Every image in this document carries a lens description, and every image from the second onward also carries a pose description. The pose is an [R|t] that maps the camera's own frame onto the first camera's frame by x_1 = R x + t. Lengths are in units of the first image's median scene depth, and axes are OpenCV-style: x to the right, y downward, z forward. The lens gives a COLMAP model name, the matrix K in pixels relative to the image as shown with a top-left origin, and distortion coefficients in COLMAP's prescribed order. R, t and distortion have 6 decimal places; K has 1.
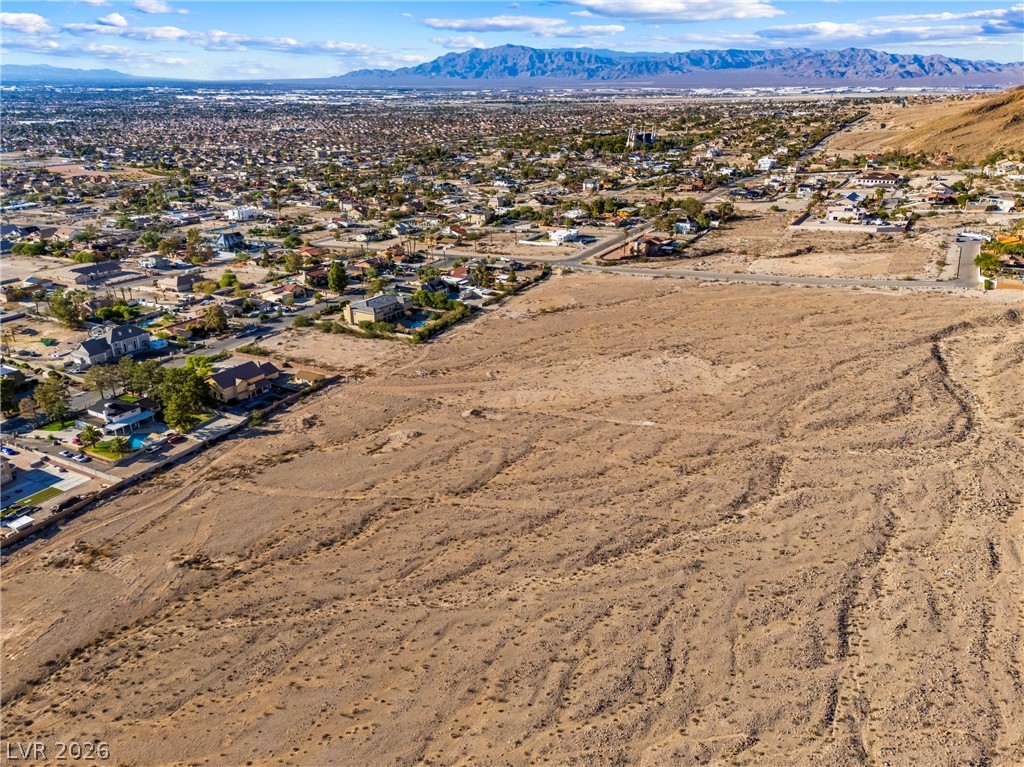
lens RADIAL K [[758.1, 0, 512.0], [0, 758.1, 381.0], [0, 0, 1]] dist [0.063095, -0.047886]
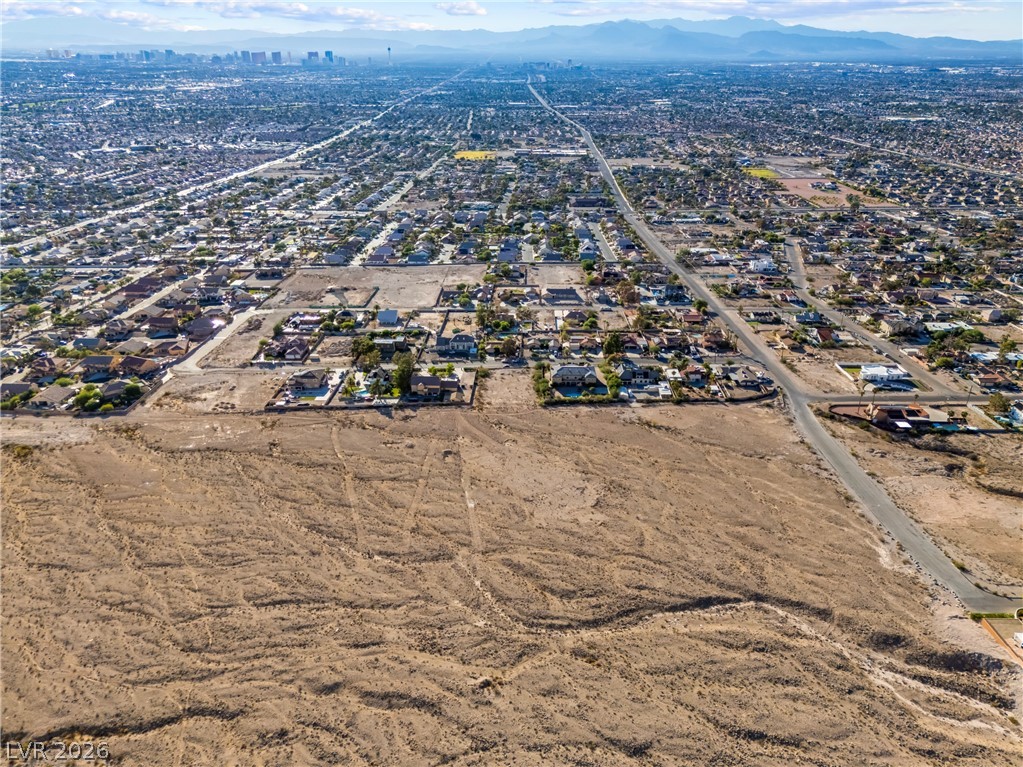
lens RADIAL K [[748.4, 0, 511.5], [0, 748.4, 383.5], [0, 0, 1]] dist [0.071687, -0.063366]
pose [[0.484136, 0.348930, -0.802409, 1.112233], [-0.320613, 0.924008, 0.208365, -0.419400], [0.814137, 0.156385, 0.559217, 0.179491]]
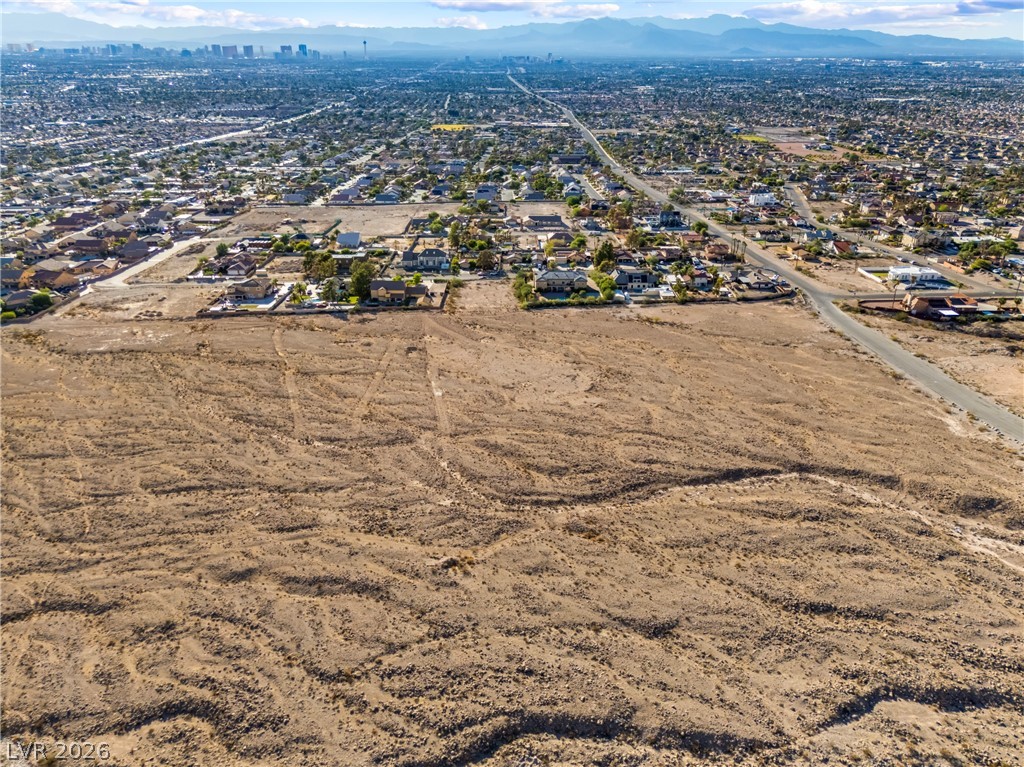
lens RADIAL K [[762.6, 0, 512.0], [0, 762.6, 383.5], [0, 0, 1]] dist [0.069219, -0.059329]
pose [[0.506229, 0.339844, -0.792615, 1.015413], [-0.316572, 0.928147, 0.195766, -0.198023], [0.802194, 0.151818, 0.577440, 0.335115]]
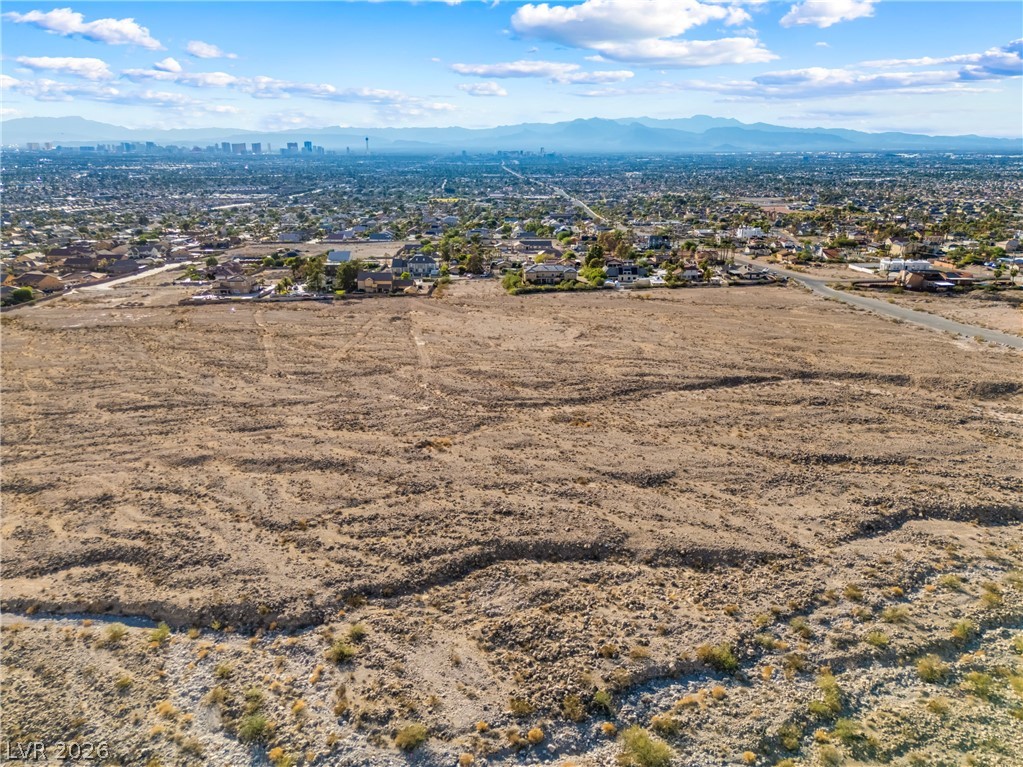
lens RADIAL K [[751.8, 0, 511.8], [0, 751.8, 387.4], [0, 0, 1]] dist [0.074773, -0.070118]
pose [[0.511730, 0.253425, -0.820919, 1.027215], [-0.310811, 0.945395, 0.098104, -0.030551], [0.800955, 0.204947, 0.562555, 0.409907]]
